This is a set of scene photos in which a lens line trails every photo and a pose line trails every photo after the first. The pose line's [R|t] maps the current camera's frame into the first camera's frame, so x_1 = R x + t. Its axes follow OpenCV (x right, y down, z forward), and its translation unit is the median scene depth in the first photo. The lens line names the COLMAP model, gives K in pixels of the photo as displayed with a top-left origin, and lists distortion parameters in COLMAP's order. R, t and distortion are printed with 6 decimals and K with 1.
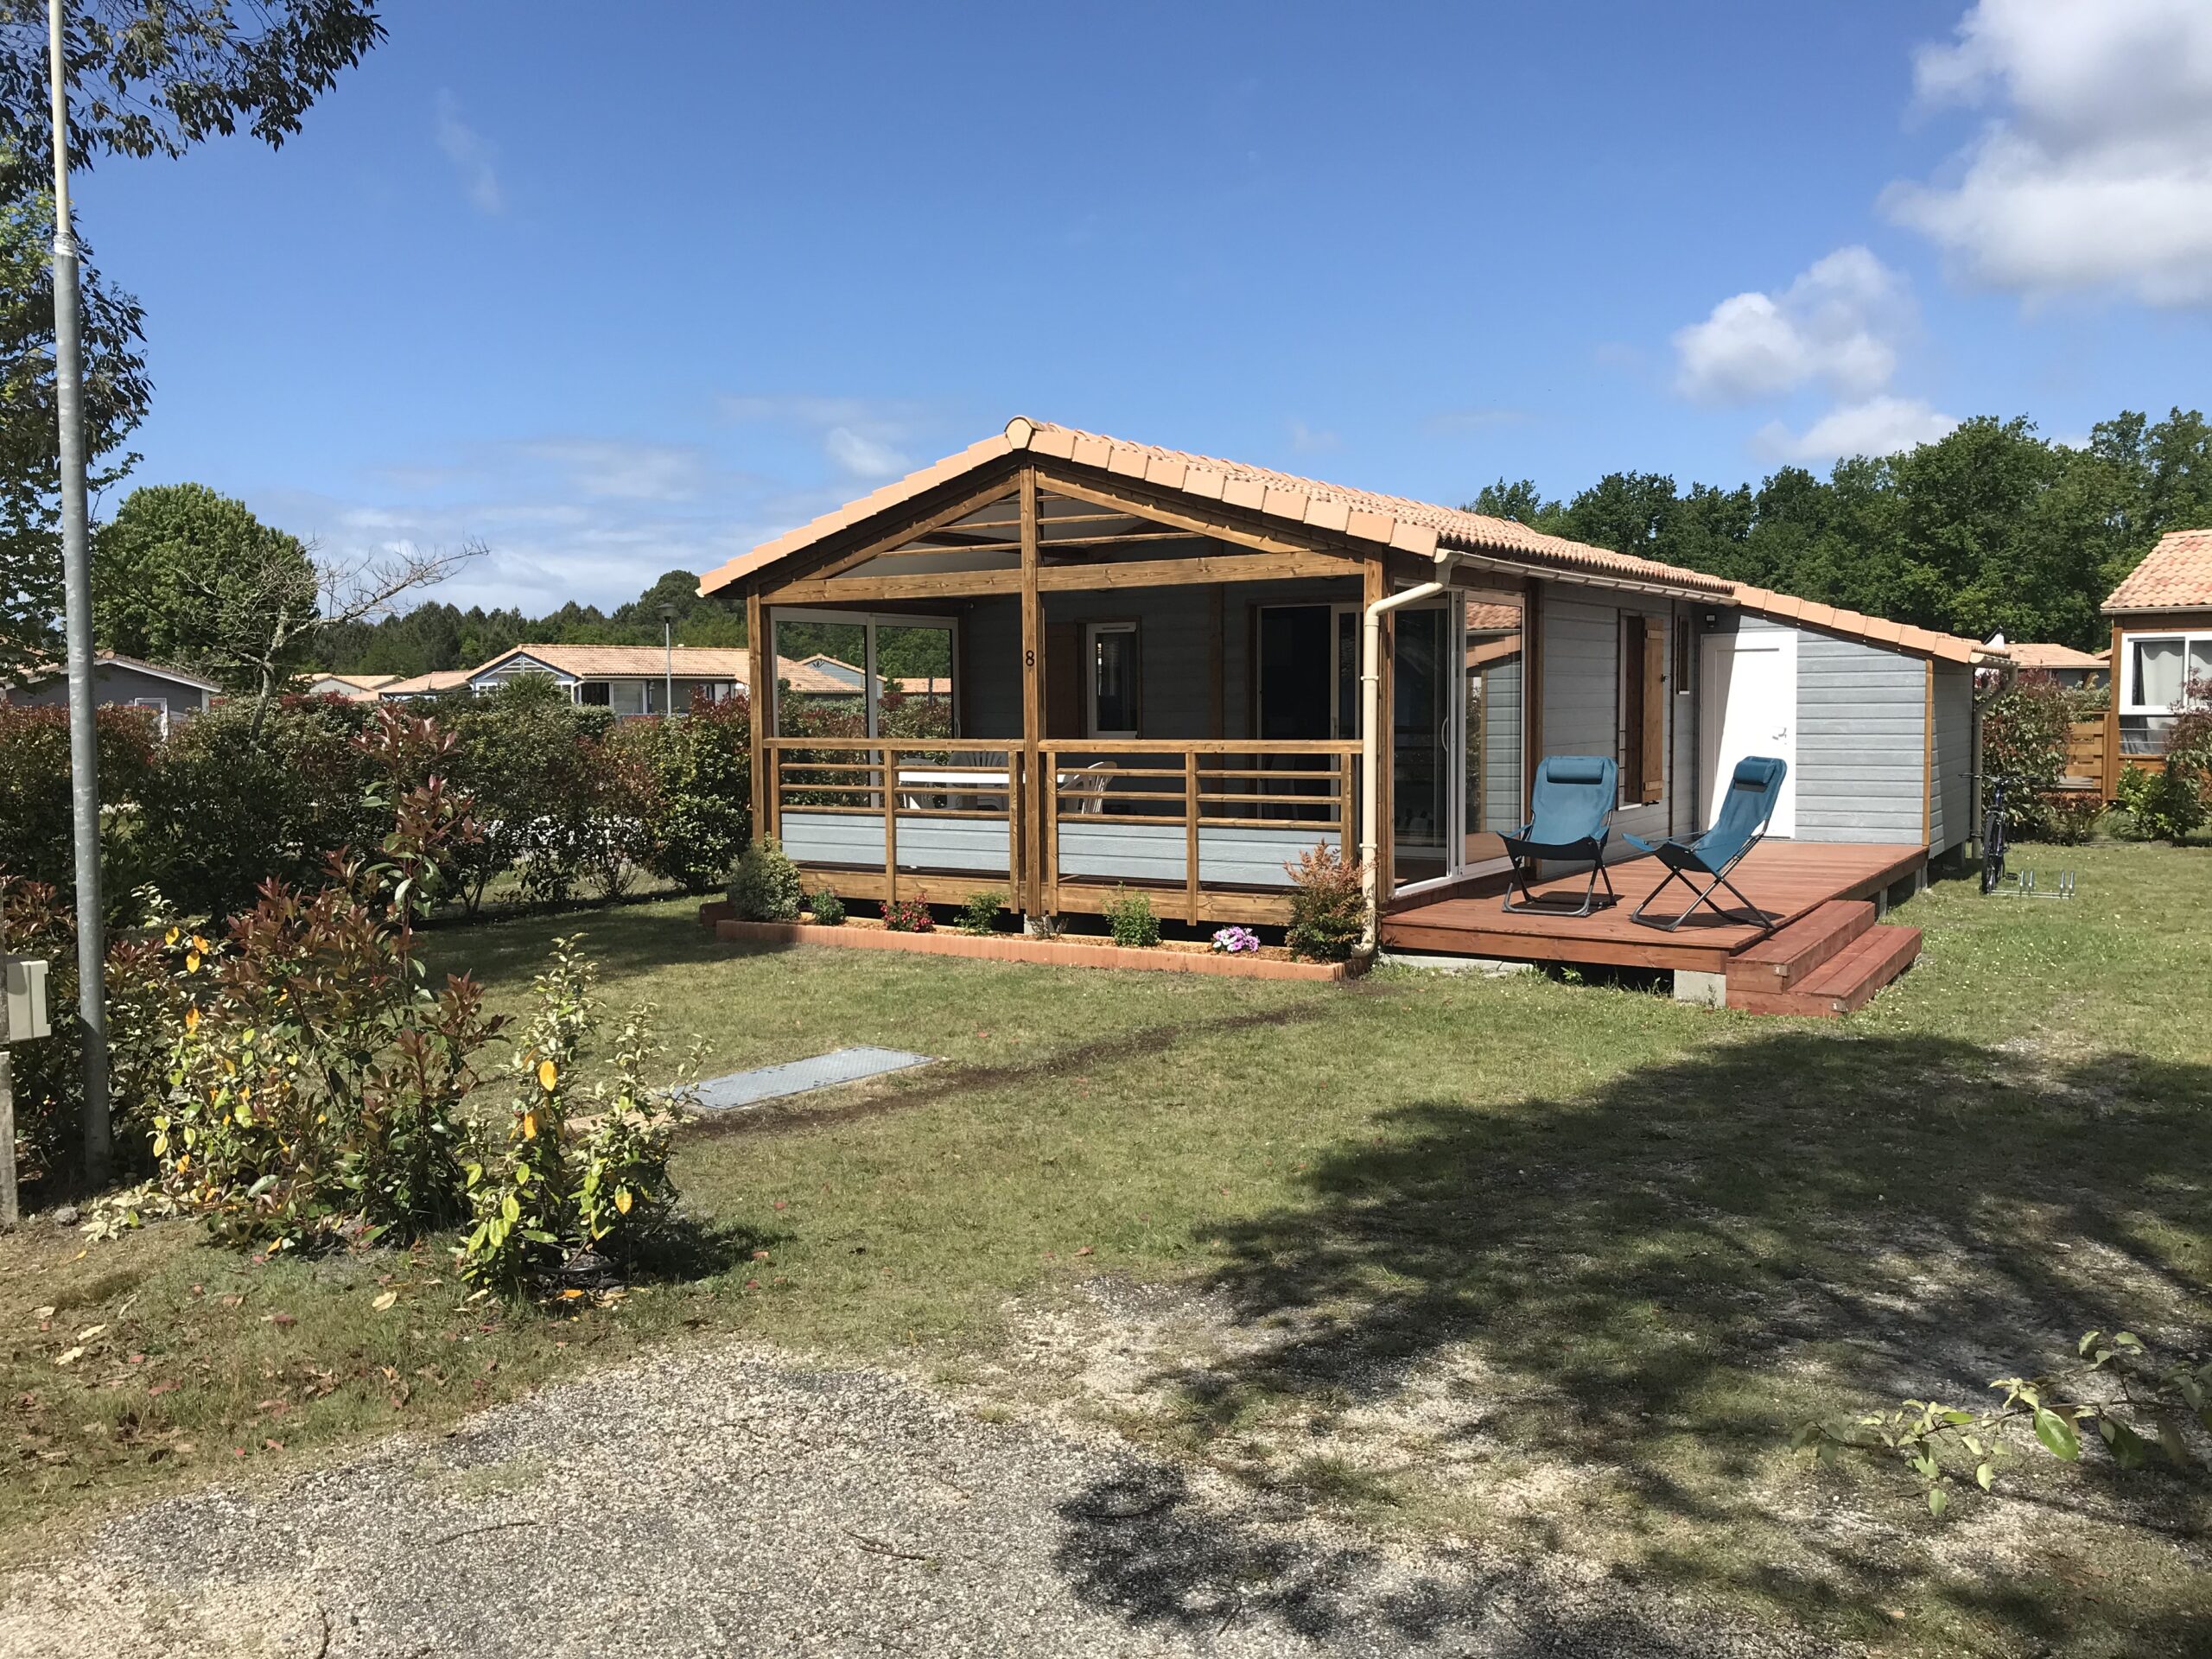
lens RADIAL K [[1814.5, 0, 1106.0], [0, 1814.5, 829.5], [0, 0, 1]] dist [-0.030266, 0.006187]
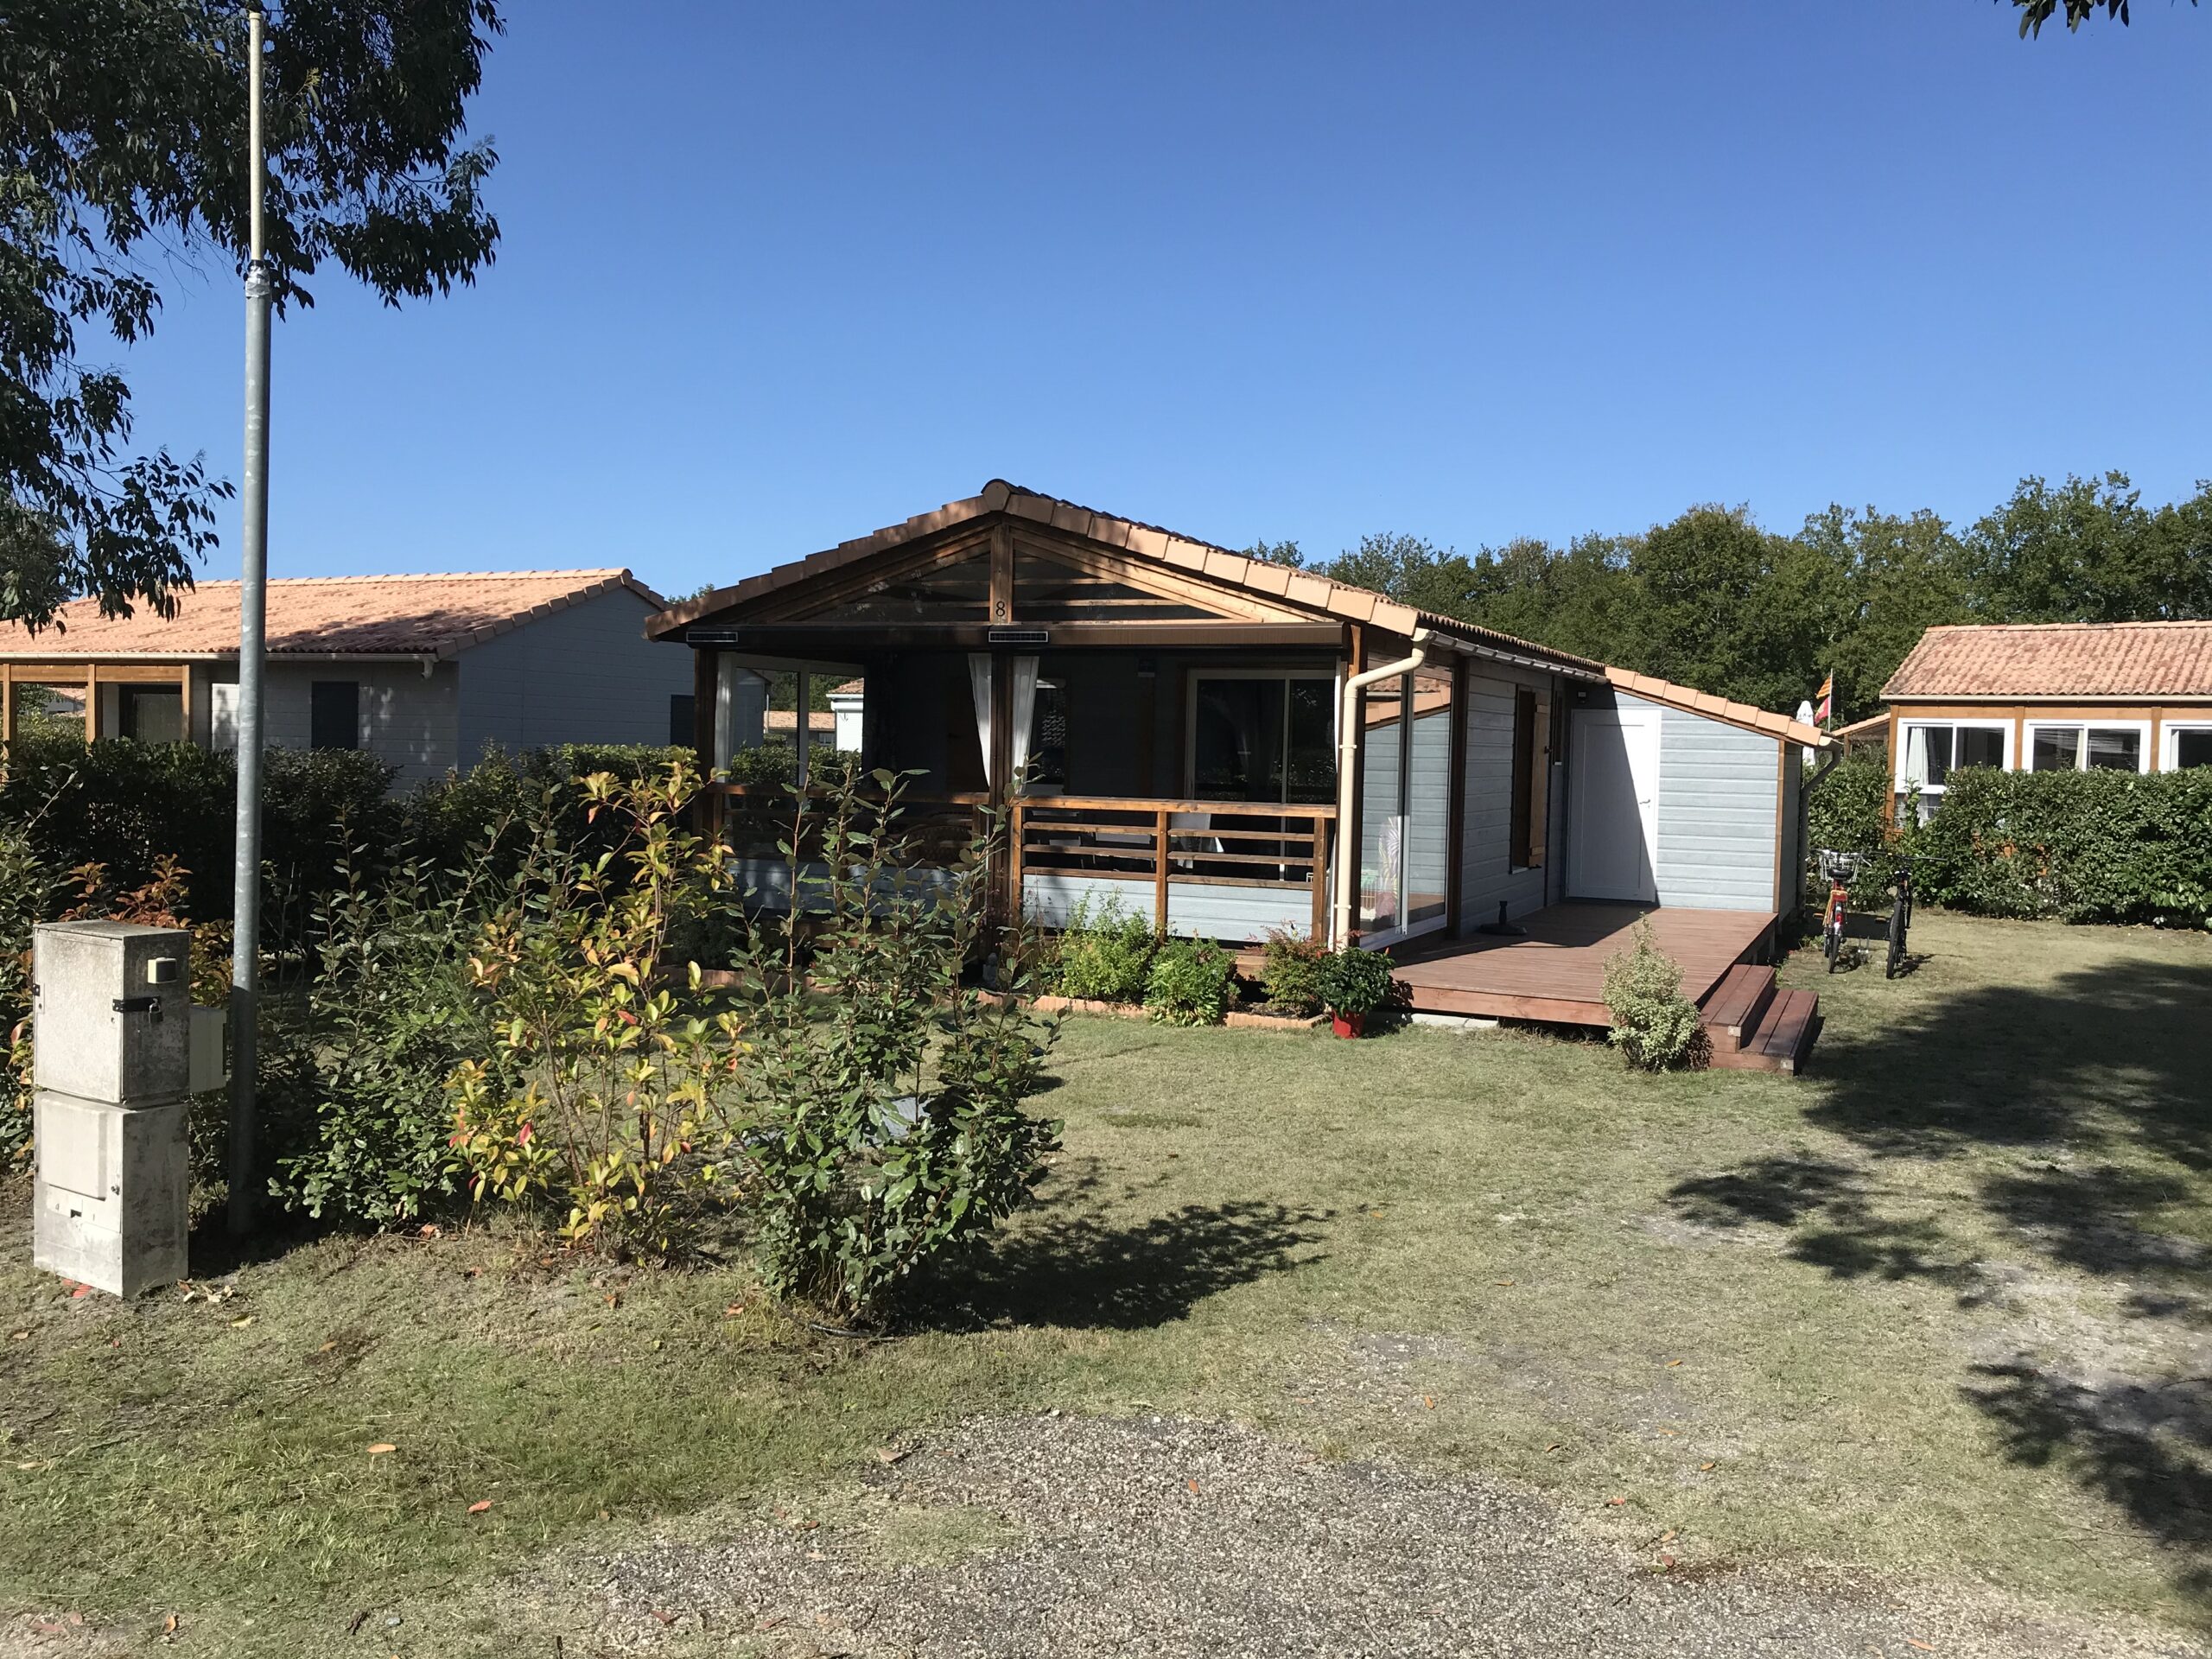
lens RADIAL K [[1814.5, 0, 1106.0], [0, 1814.5, 829.5], [0, 0, 1]] dist [-0.030266, 0.006187]
pose [[0.986358, 0.023613, 0.162911, -0.146280], [-0.019901, 0.999505, -0.024378, -0.006782], [-0.163406, 0.020803, 0.986339, -0.010076]]
